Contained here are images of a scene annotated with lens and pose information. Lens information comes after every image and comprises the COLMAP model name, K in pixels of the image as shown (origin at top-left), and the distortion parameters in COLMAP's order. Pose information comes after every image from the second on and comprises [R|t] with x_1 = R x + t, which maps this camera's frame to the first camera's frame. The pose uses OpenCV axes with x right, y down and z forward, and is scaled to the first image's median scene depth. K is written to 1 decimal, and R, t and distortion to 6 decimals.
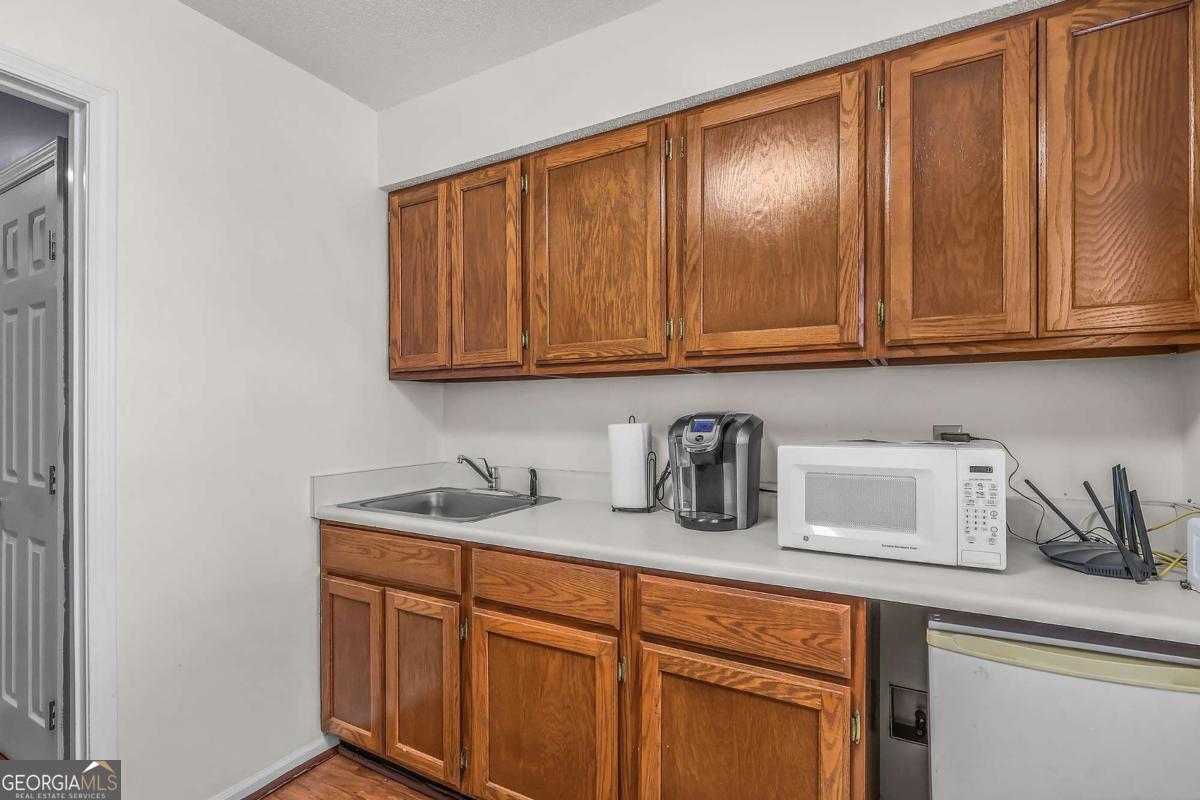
lens RADIAL K [[582.2, 0, 598.5], [0, 582.2, 416.2], [0, 0, 1]] dist [0.000086, -0.000105]
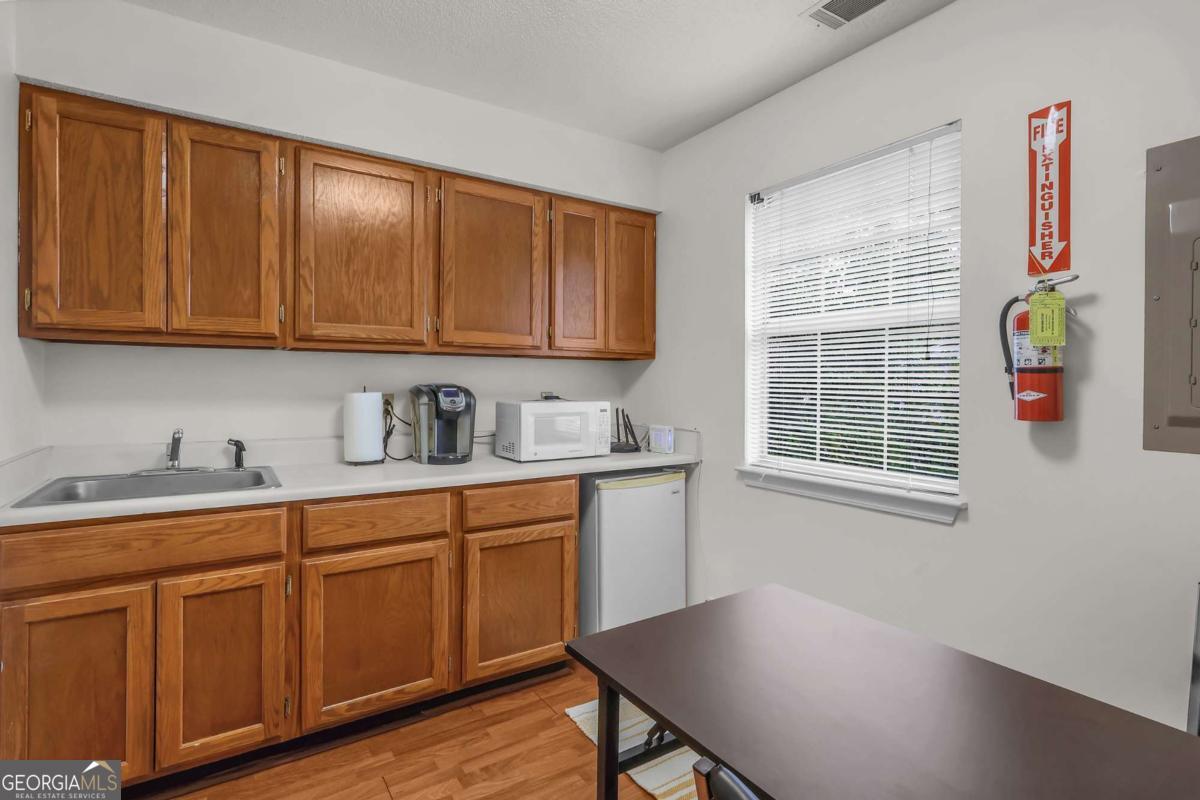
lens RADIAL K [[570.9, 0, 605.0], [0, 570.9, 402.1], [0, 0, 1]] dist [-0.001976, -0.000027]
pose [[0.443424, -0.018032, 0.896131, -0.899348], [0.003820, 0.999827, 0.018229, 0.013998], [-0.896304, -0.004660, 0.443416, 0.018394]]
